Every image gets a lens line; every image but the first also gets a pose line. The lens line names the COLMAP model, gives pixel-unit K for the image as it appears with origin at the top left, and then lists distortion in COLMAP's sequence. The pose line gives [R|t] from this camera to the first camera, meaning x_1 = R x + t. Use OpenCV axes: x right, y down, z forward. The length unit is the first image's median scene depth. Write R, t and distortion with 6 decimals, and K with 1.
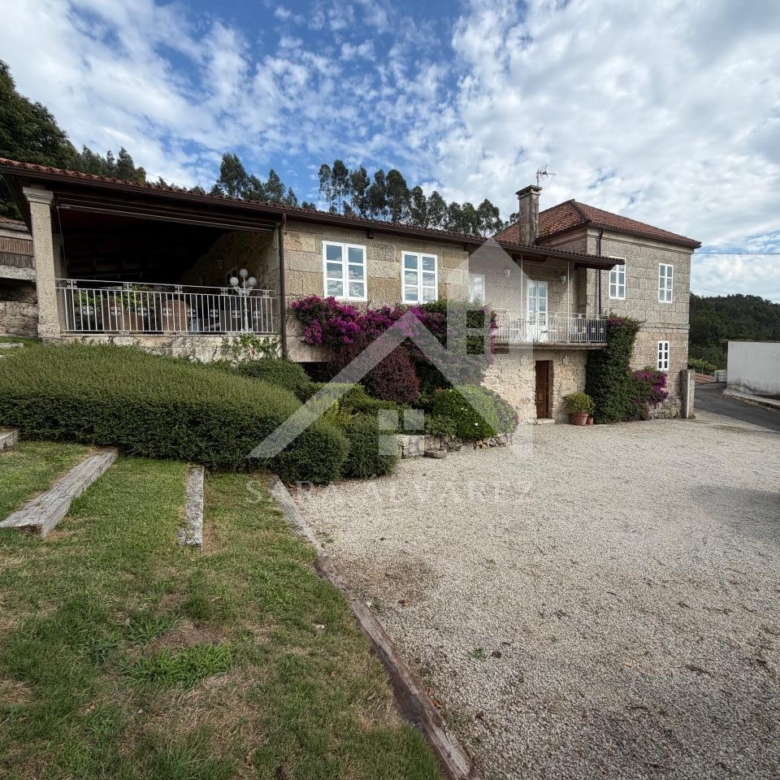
lens RADIAL K [[419.4, 0, 390.0], [0, 419.4, 390.0], [0, 0, 1]] dist [-0.000926, 0.000189]
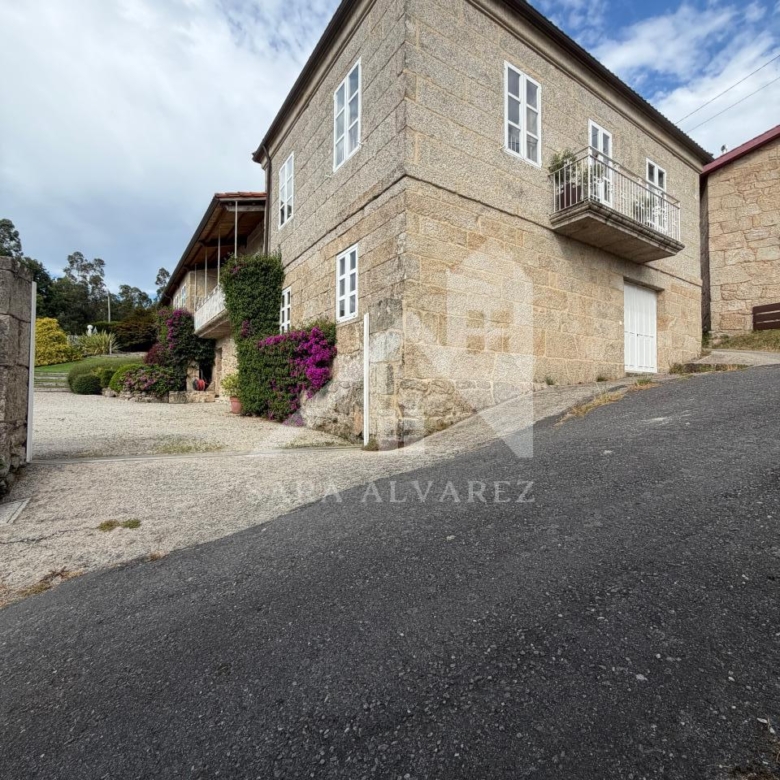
lens RADIAL K [[419.4, 0, 390.0], [0, 419.4, 390.0], [0, 0, 1]] dist [-0.000926, 0.000189]
pose [[0.105817, -0.009795, -0.994337, 1.084649], [-0.074514, 0.997062, -0.017752, 0.028231], [0.991590, 0.075970, 0.104776, 1.016788]]
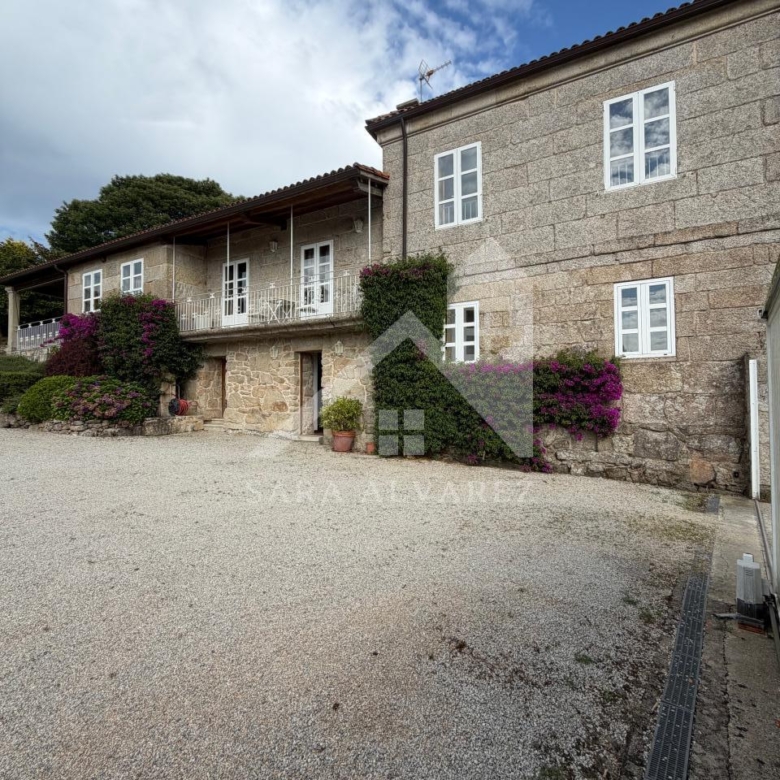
lens RADIAL K [[419.4, 0, 390.0], [0, 419.4, 390.0], [0, 0, 1]] dist [-0.000926, 0.000189]
pose [[0.560057, -0.008557, -0.828410, 0.850423], [-0.061869, 0.996722, -0.052123, 0.019399], [0.826140, 0.080445, 0.557692, 0.599883]]
